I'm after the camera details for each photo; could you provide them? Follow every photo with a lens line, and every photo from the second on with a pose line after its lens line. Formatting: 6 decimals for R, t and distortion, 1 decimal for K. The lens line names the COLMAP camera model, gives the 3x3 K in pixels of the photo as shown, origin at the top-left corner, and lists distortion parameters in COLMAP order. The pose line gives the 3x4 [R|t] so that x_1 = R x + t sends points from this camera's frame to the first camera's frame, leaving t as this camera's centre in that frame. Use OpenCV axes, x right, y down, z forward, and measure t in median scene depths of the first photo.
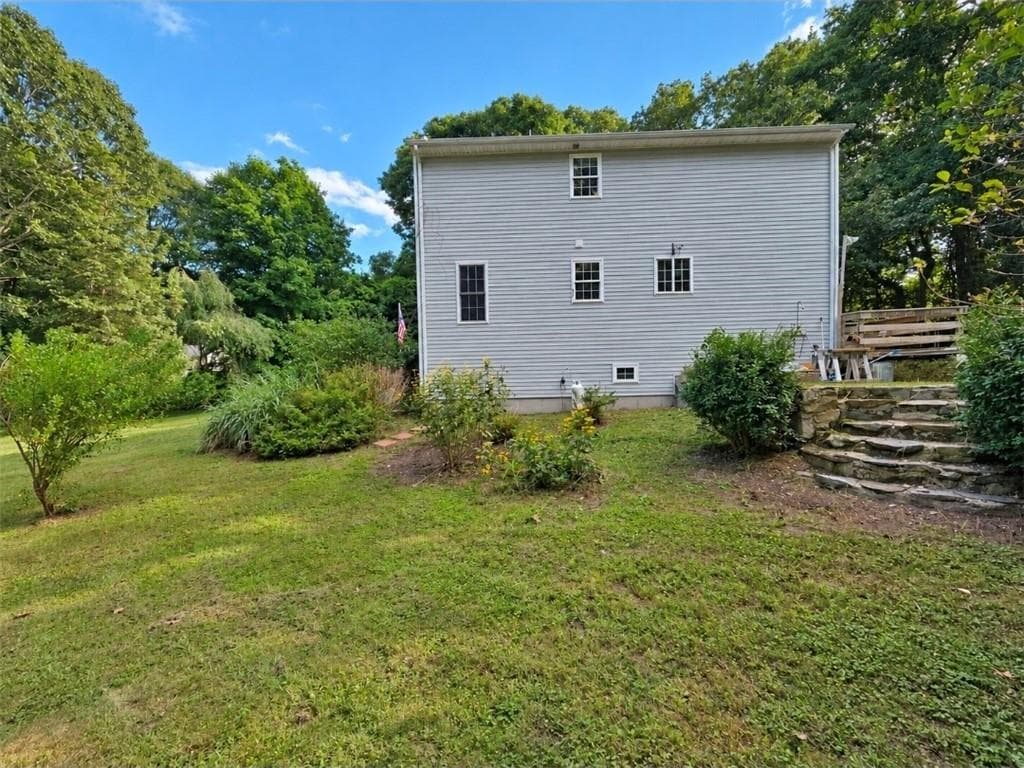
lens RADIAL K [[417.0, 0, 517.1], [0, 417.0, 391.1], [0, 0, 1]] dist [0.000373, -0.003992]
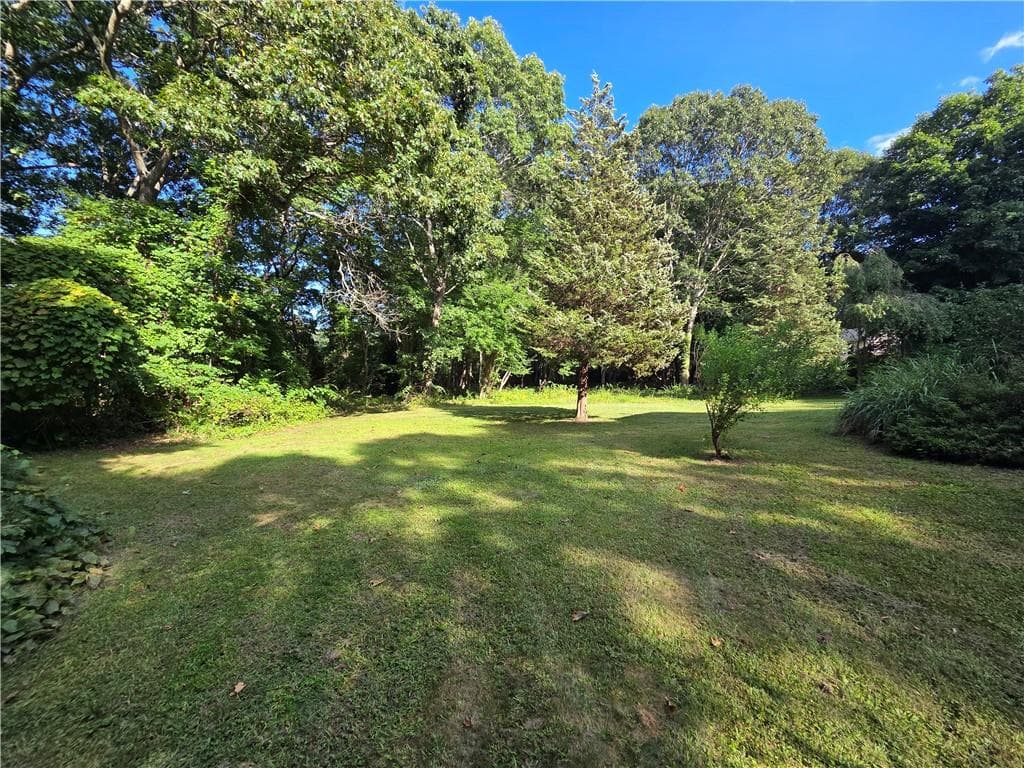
lens RADIAL K [[415.6, 0, 513.7], [0, 415.6, 391.5], [0, 0, 1]] dist [-0.000903, -0.001340]
pose [[0.214890, 0.081253, -0.973252, 0.058315], [-0.042352, 0.996371, 0.073832, -0.001608], [0.975720, 0.025353, 0.217551, -0.004551]]
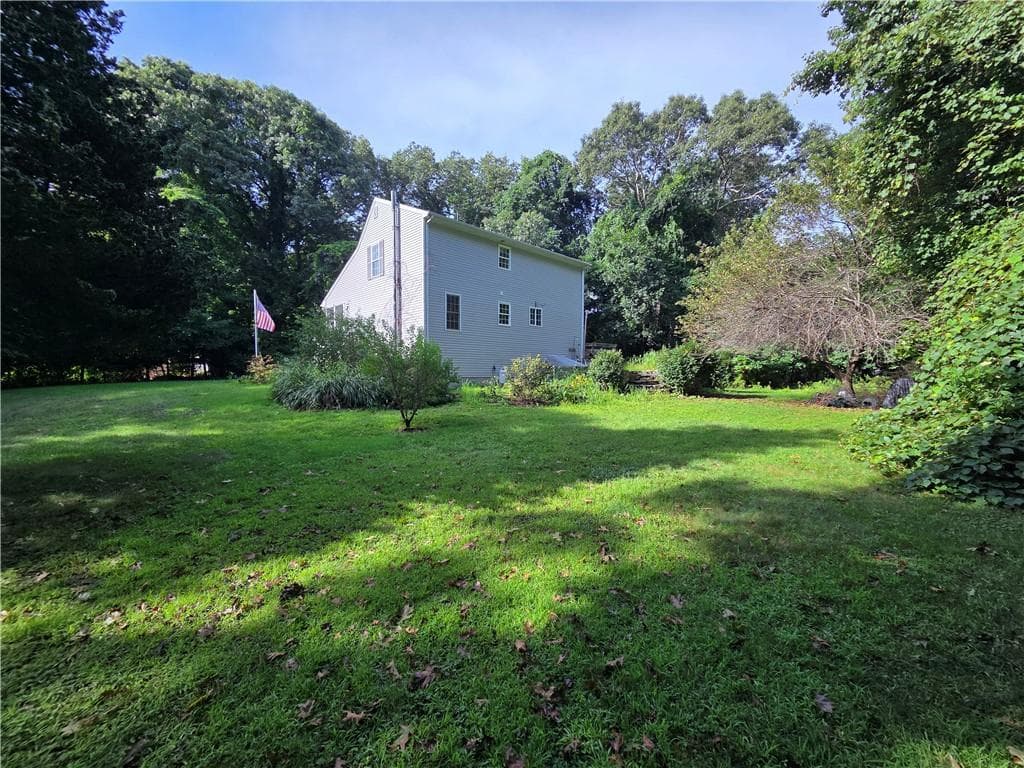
lens RADIAL K [[417.0, 0, 517.1], [0, 417.0, 391.1], [0, 0, 1]] dist [0.000373, -0.003992]
pose [[0.679392, -0.009768, 0.733711, -1.129379], [0.008431, 0.999949, 0.005505, 0.064022], [-0.733727, 0.002445, 0.679439, -0.284459]]
